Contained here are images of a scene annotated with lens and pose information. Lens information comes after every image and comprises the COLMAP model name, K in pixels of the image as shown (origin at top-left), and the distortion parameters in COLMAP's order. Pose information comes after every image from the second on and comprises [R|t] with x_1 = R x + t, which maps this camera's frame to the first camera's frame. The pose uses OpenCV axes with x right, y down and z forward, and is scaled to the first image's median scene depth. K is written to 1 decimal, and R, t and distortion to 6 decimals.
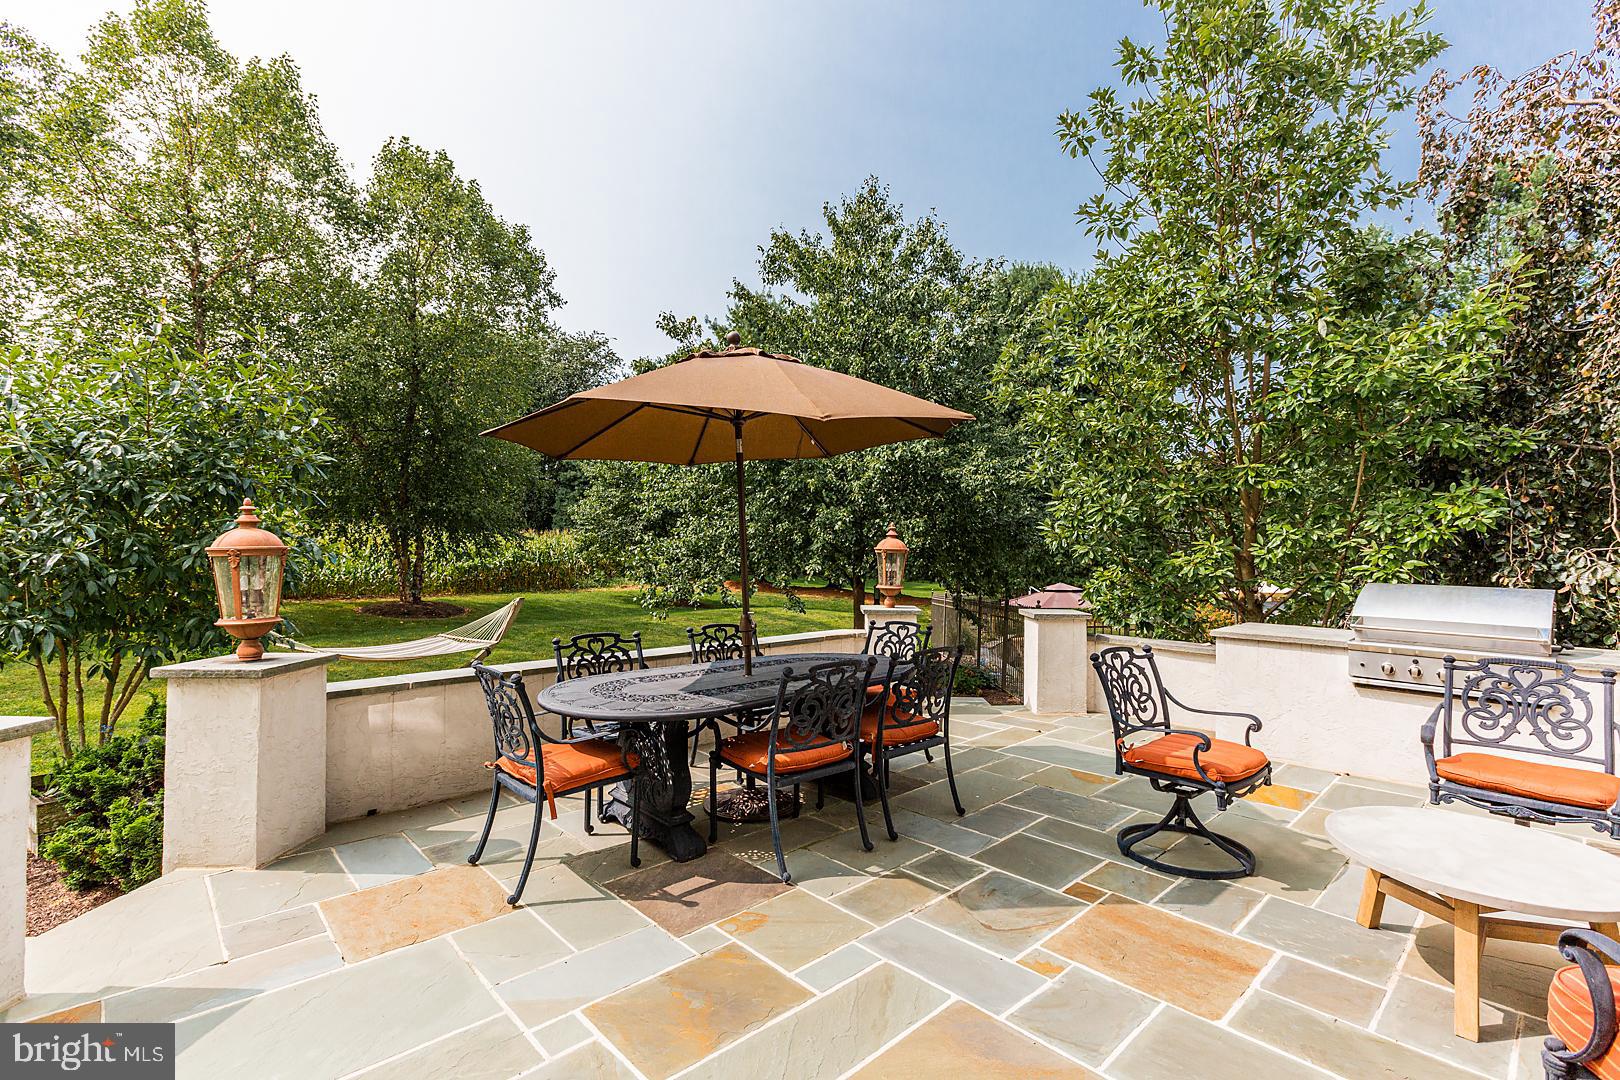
lens RADIAL K [[736.7, 0, 810.0], [0, 736.7, 540.0], [0, 0, 1]] dist [0.001893, 0.001109]
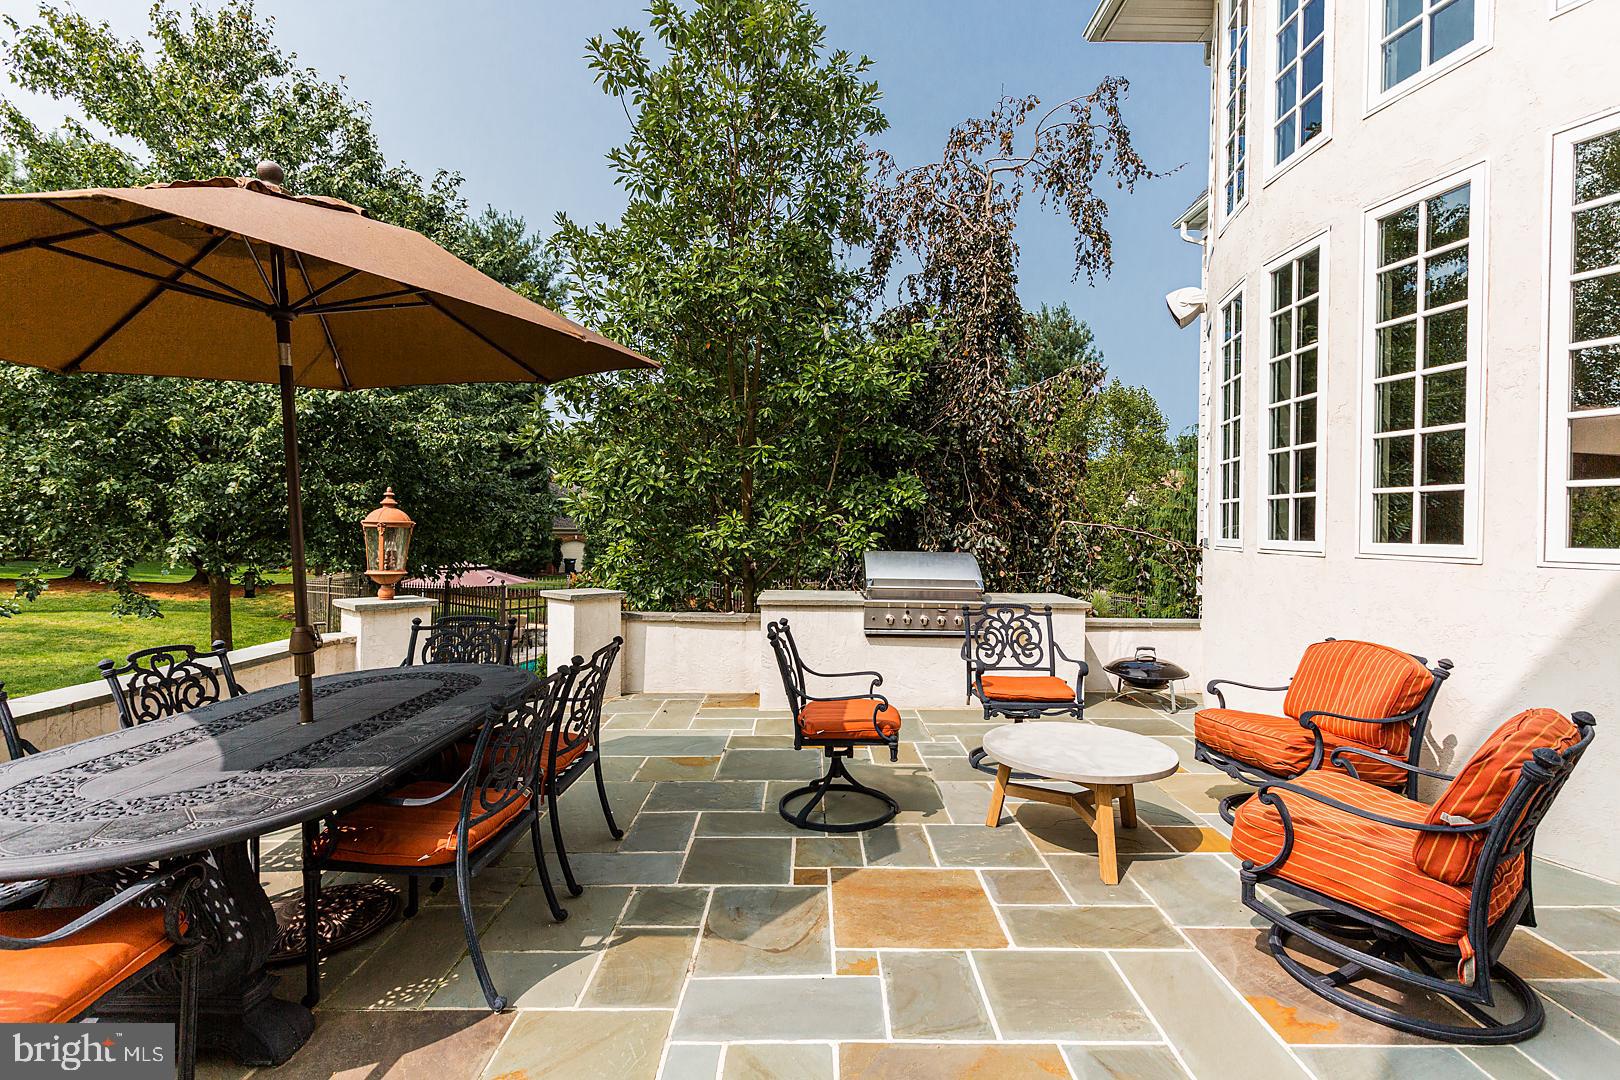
lens RADIAL K [[764.5, 0, 810.0], [0, 764.5, 540.0], [0, 0, 1]] dist [0.010362, -0.000735]
pose [[0.682930, -0.013946, 0.730351, -0.312839], [-0.010999, 0.999508, 0.029370, 0.005179], [-0.730401, -0.028091, 0.682440, 0.285165]]
